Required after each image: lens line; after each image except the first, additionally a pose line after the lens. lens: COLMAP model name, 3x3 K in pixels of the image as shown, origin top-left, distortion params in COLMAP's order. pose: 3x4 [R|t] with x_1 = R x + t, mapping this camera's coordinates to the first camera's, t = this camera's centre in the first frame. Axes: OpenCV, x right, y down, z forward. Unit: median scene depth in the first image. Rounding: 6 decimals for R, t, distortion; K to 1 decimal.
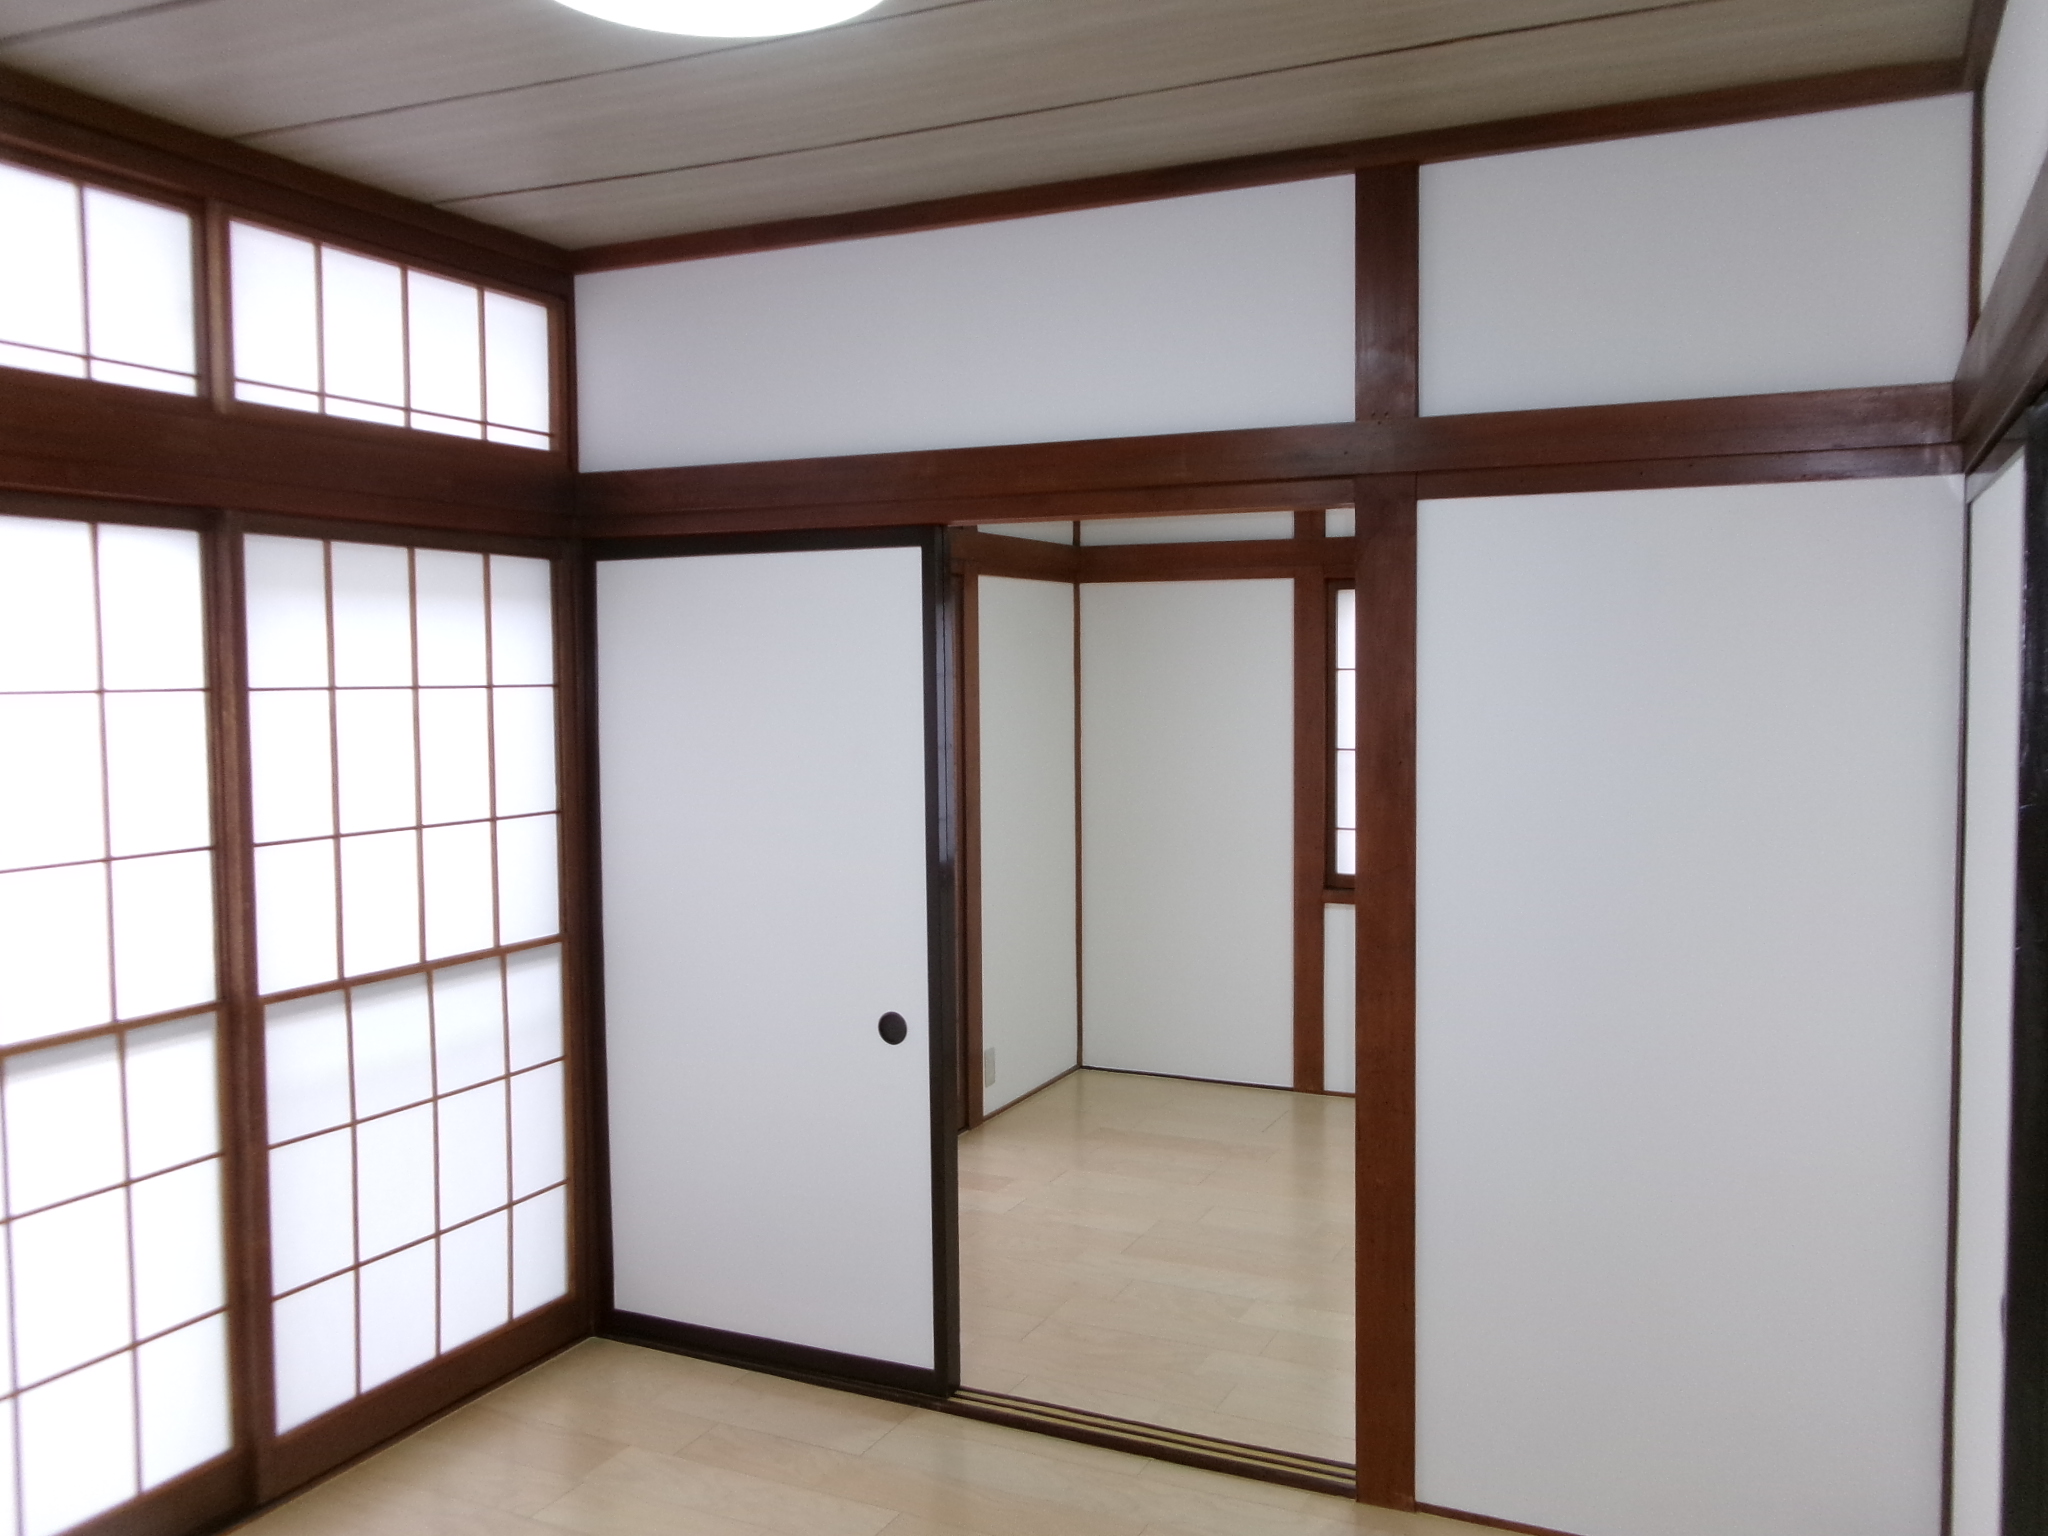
lens RADIAL K [[1708.1, 0, 1022.9], [0, 1708.1, 758.8], [0, 0, 1]] dist [0.005893, -0.004281]
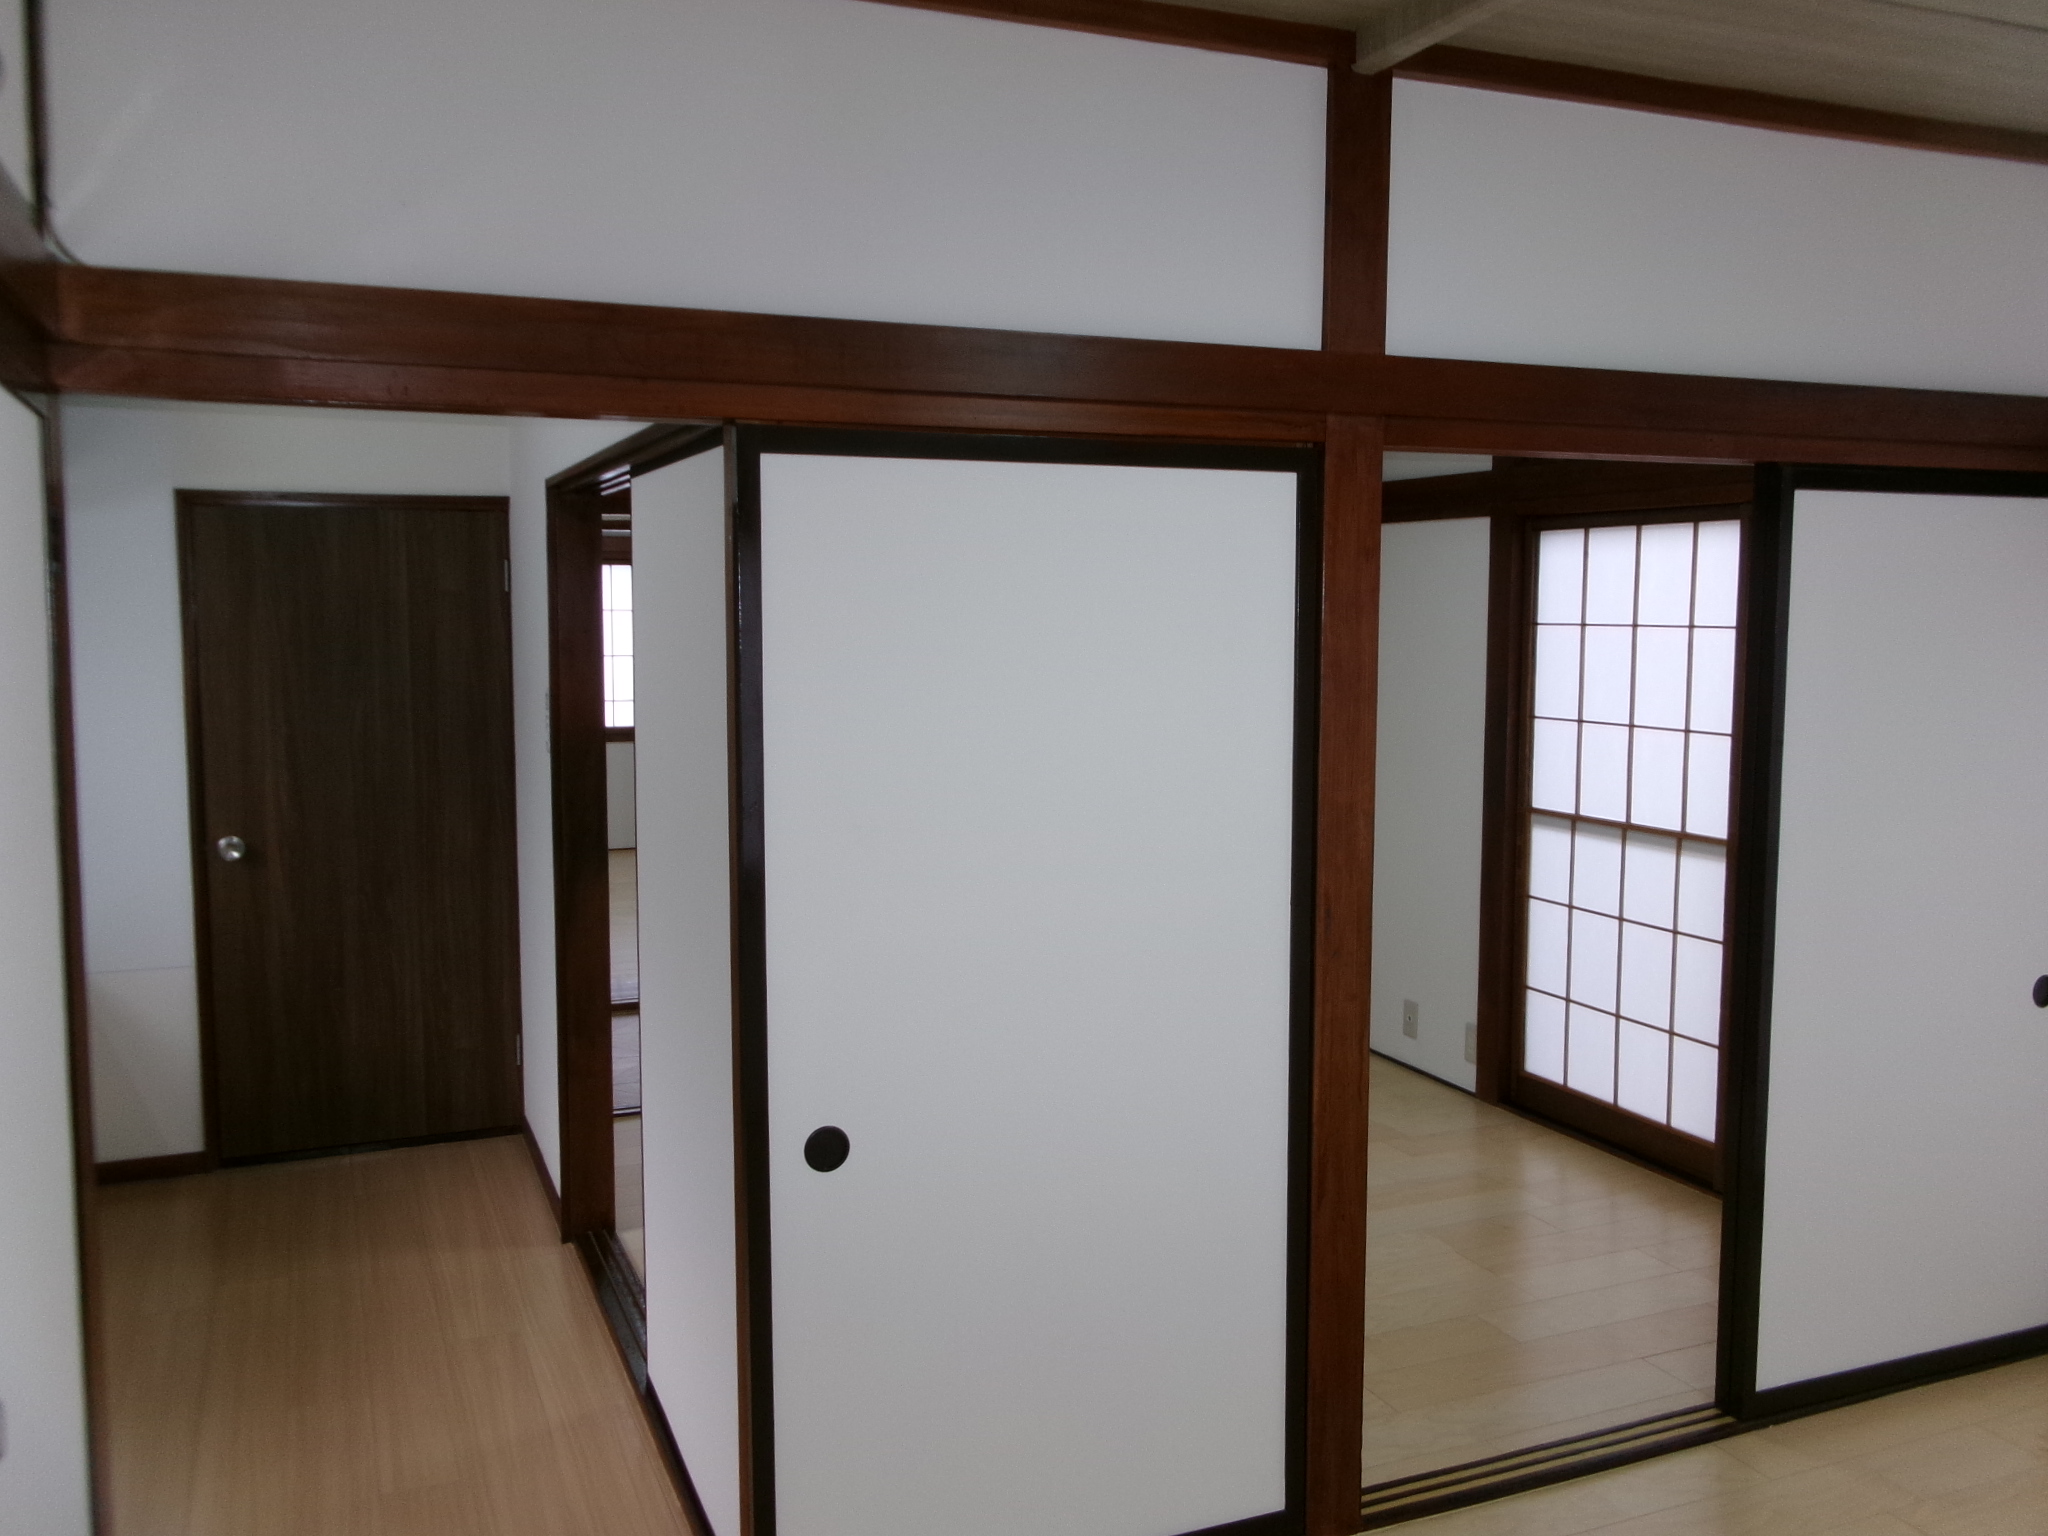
lens RADIAL K [[1708.1, 0, 1026.5], [0, 1708.1, 771.4], [0, 0, 1]] dist [0.005893, -0.004281]
pose [[-0.661404, 0.075907, -0.746179, 1.016679], [-0.042129, 0.989535, 0.138006, -0.095560], [0.748845, 0.122714, -0.651285, 1.540189]]
